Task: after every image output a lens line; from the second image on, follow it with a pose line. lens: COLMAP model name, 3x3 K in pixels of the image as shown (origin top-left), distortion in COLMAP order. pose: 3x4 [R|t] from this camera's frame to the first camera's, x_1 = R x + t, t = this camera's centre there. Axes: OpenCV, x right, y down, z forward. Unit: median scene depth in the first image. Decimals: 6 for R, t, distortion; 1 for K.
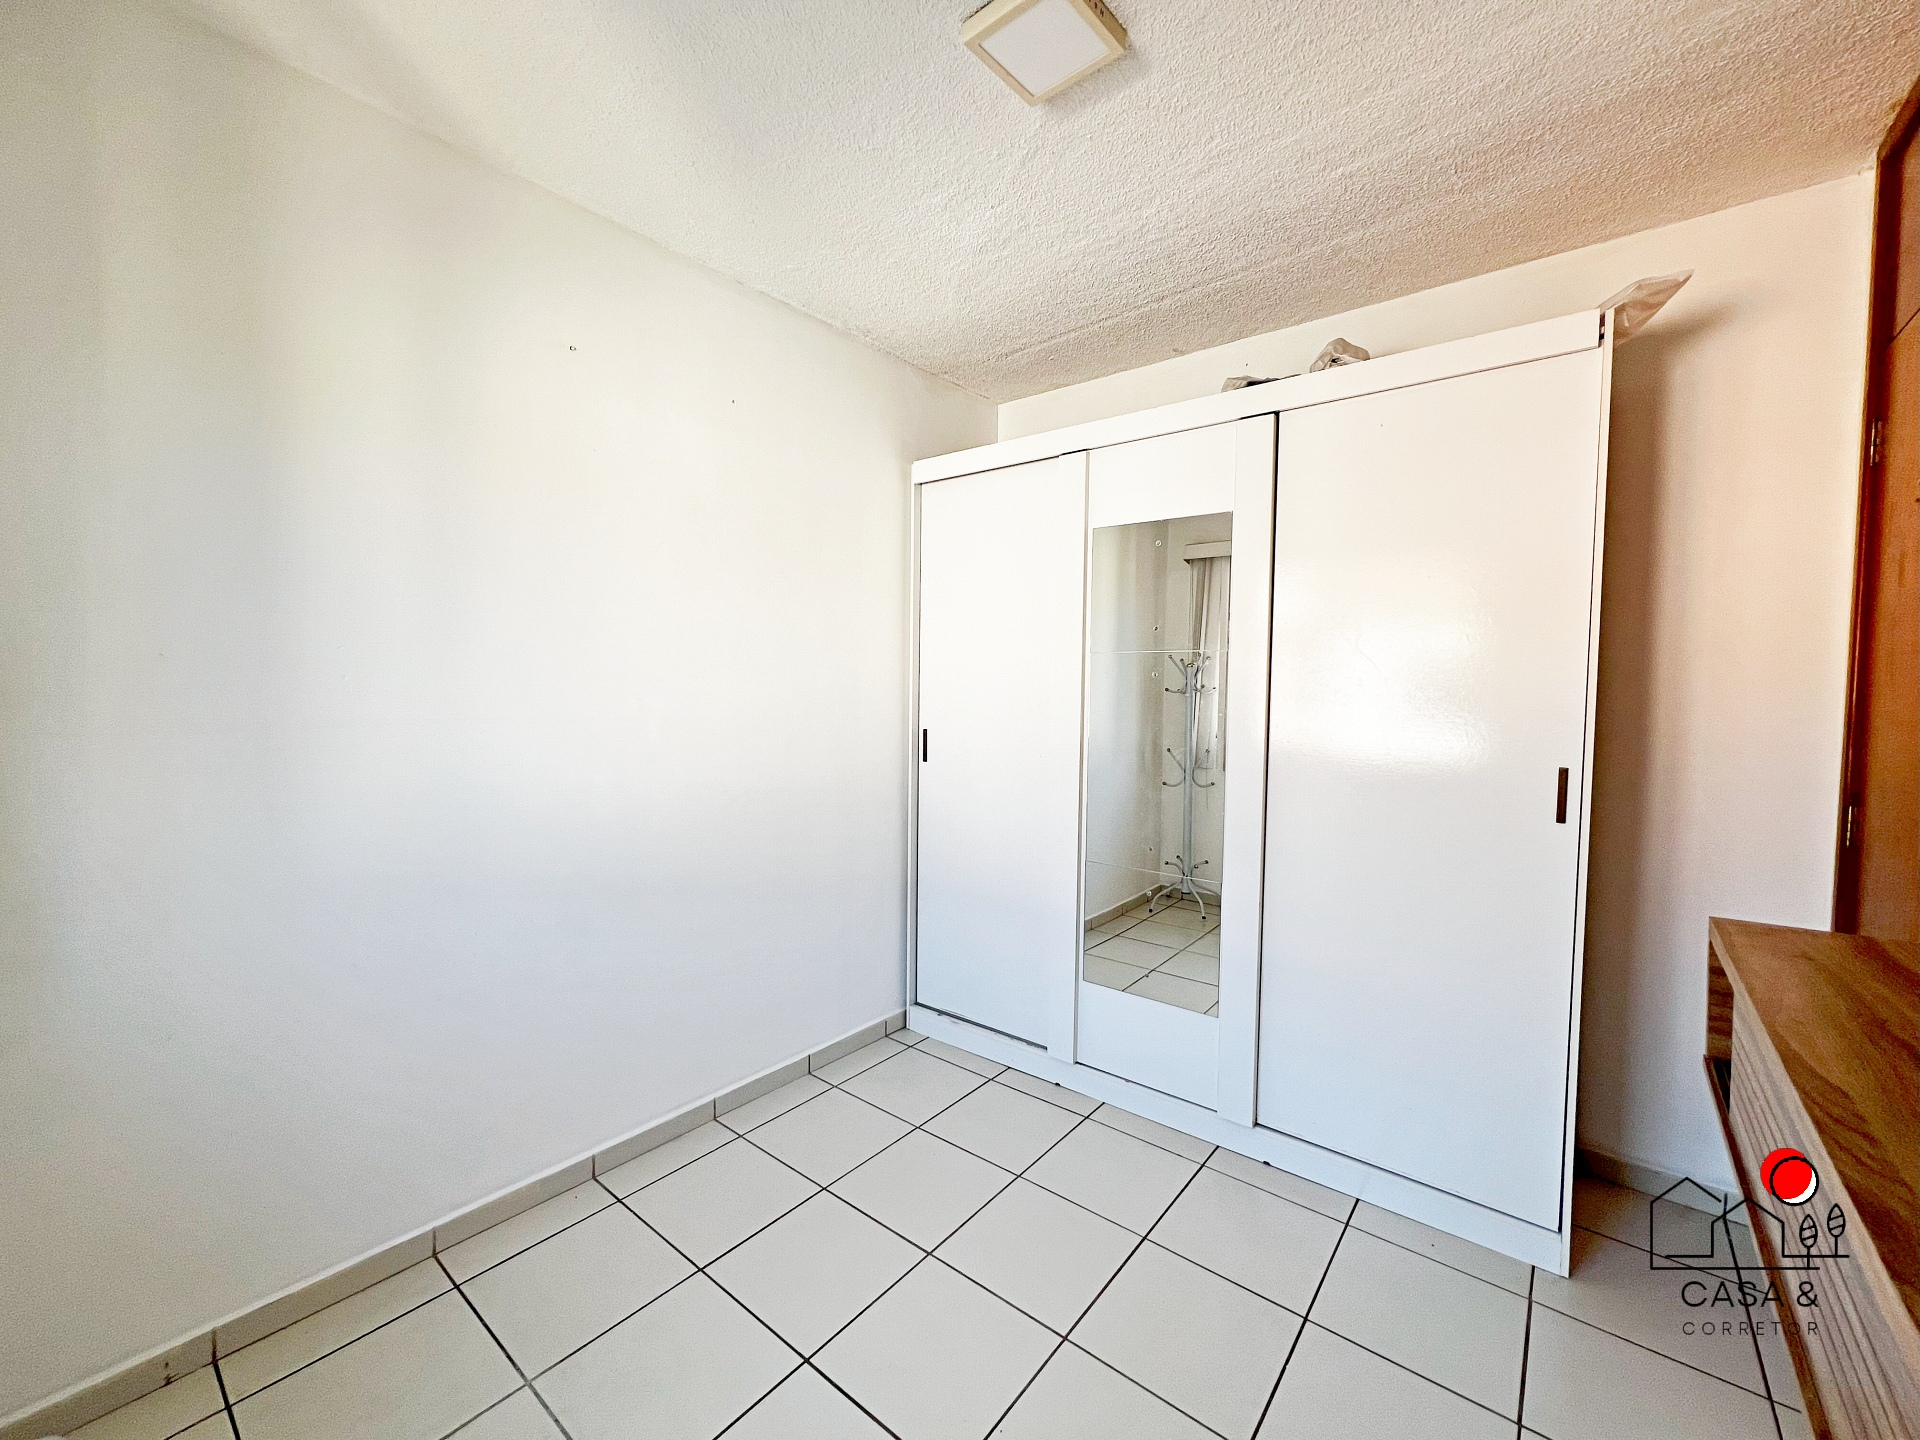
lens RADIAL K [[772.8, 0, 959.1], [0, 772.8, 719.3], [0, 0, 1]] dist [0.002765, -0.000430]
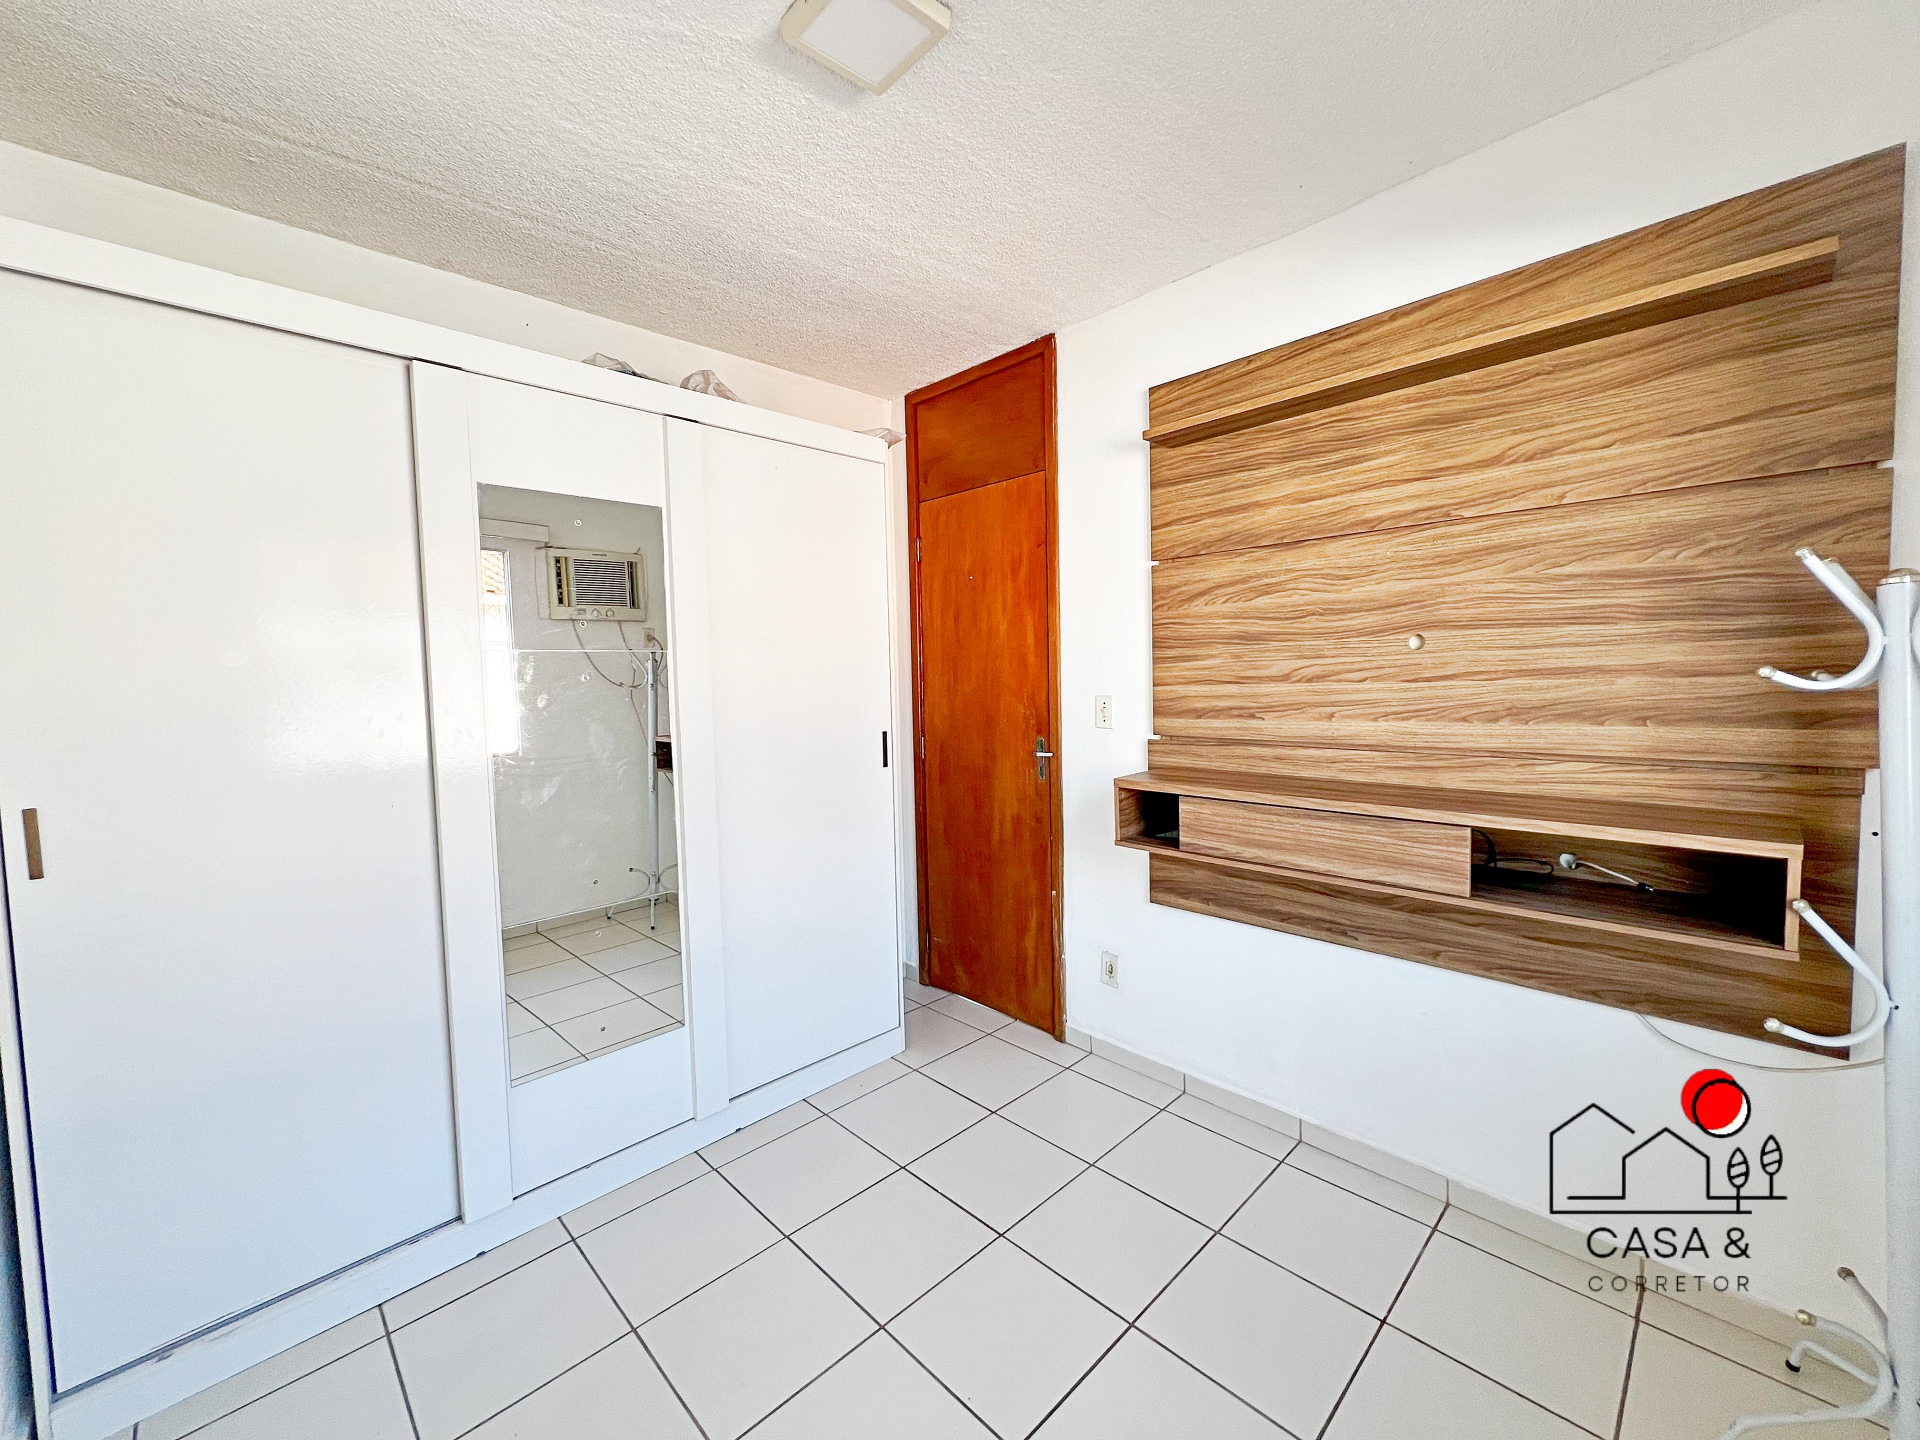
lens RADIAL K [[772.8, 0, 960.5], [0, 772.8, 716.7], [0, 0, 1]] dist [0.002765, -0.000430]
pose [[0.119145, -0.074608, 0.990070, -0.589899], [0.068387, 0.995421, 0.066781, -0.047770], [-0.990519, 0.059751, 0.123702, 0.532195]]
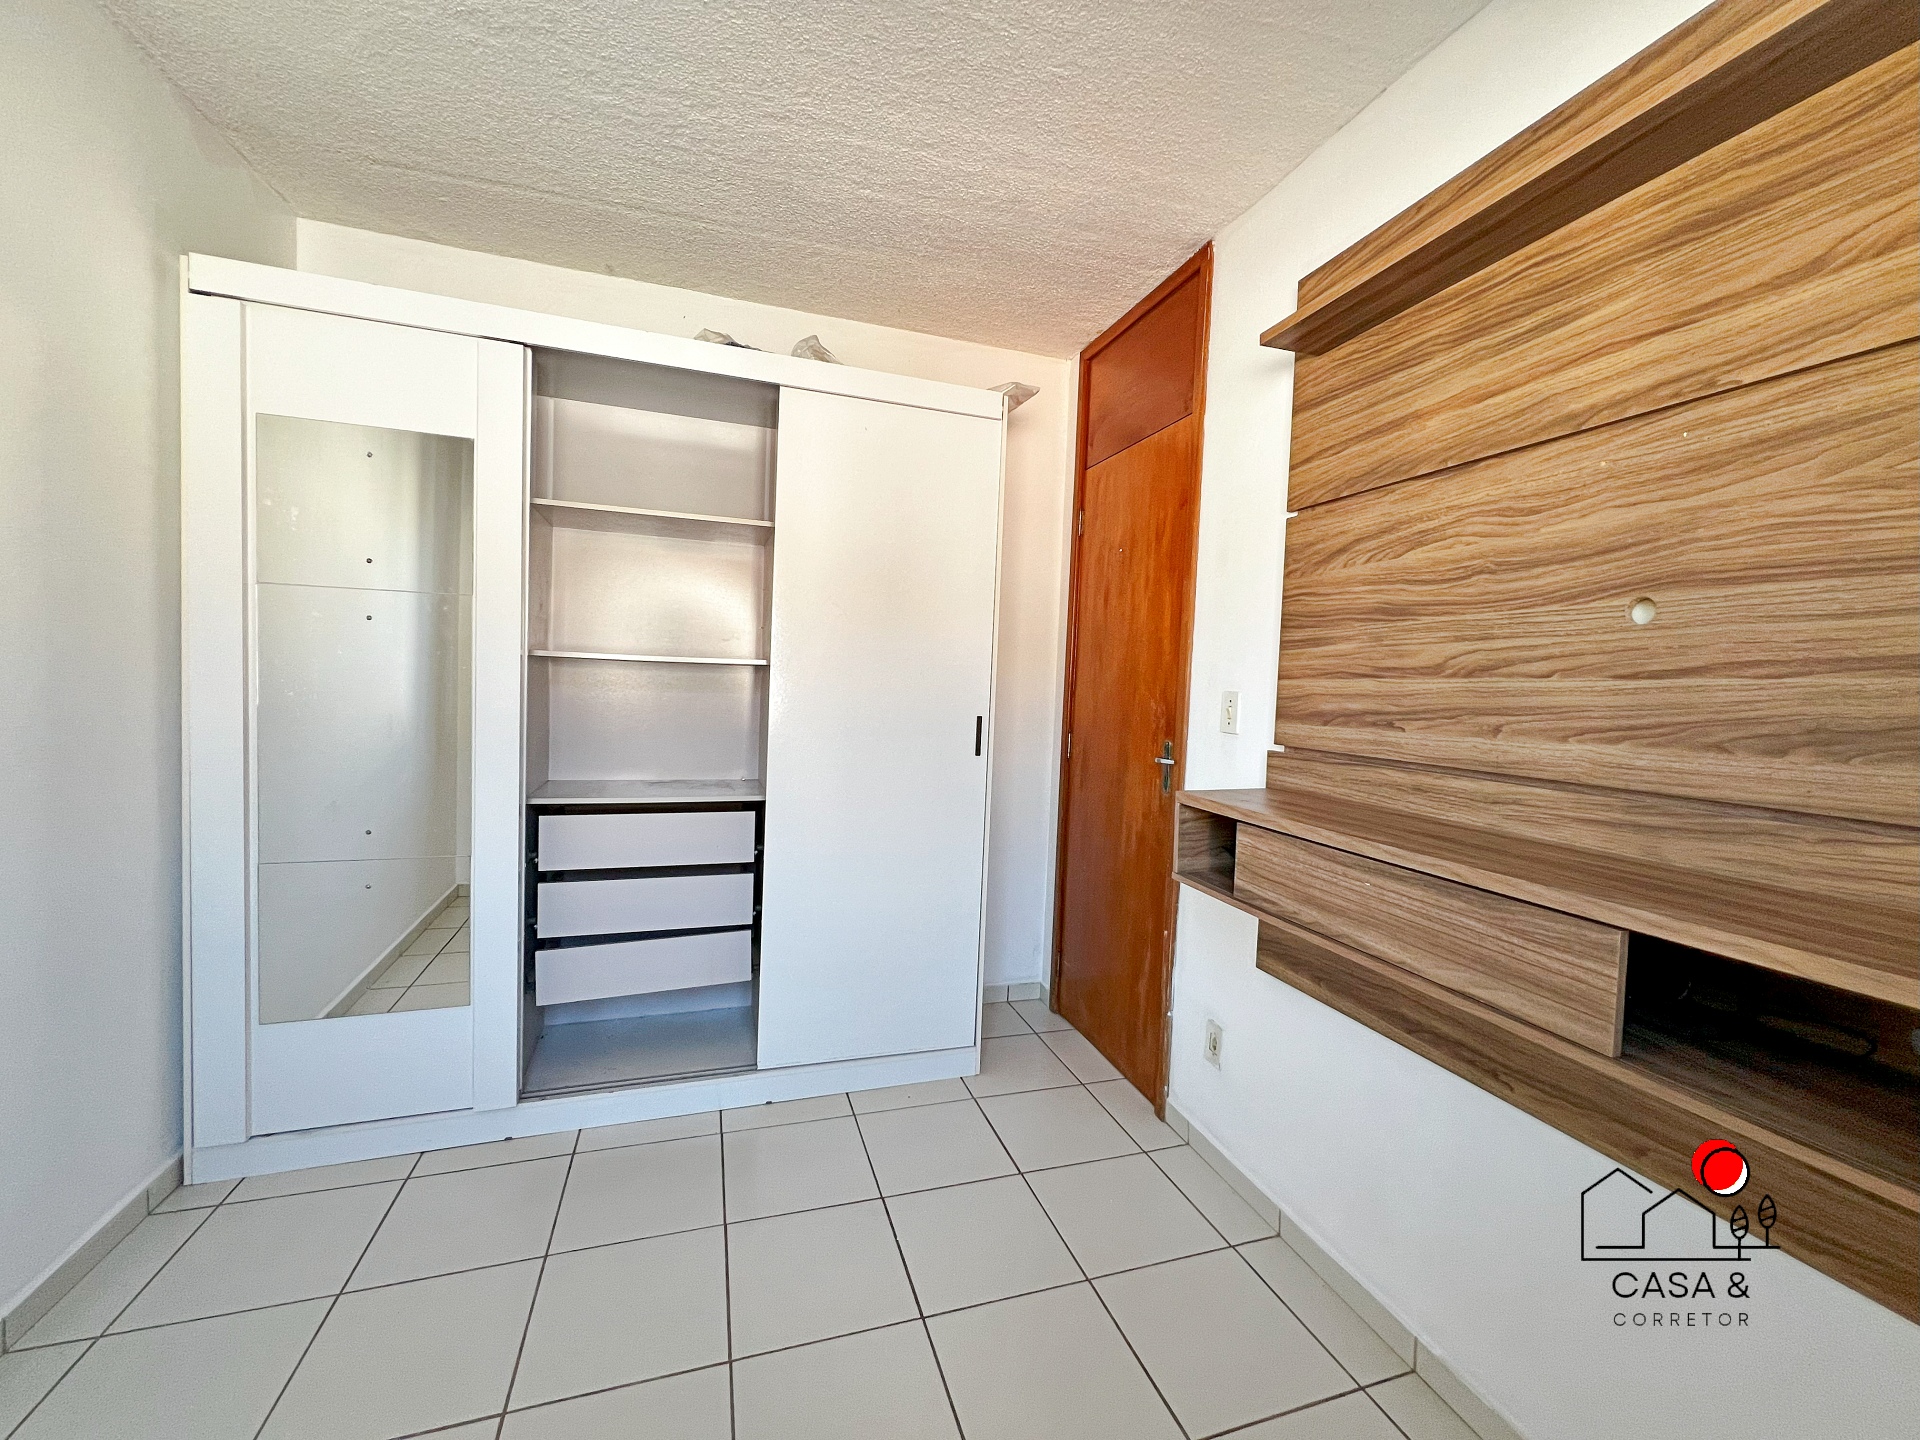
lens RADIAL K [[772.8, 0, 965.0], [0, 772.8, 717.1], [0, 0, 1]] dist [0.002765, -0.000430]
pose [[0.545370, -0.030391, 0.837644, -0.326259], [0.004663, 0.999437, 0.033225, 0.014791], [-0.838182, -0.014214, 0.545205, 0.211346]]
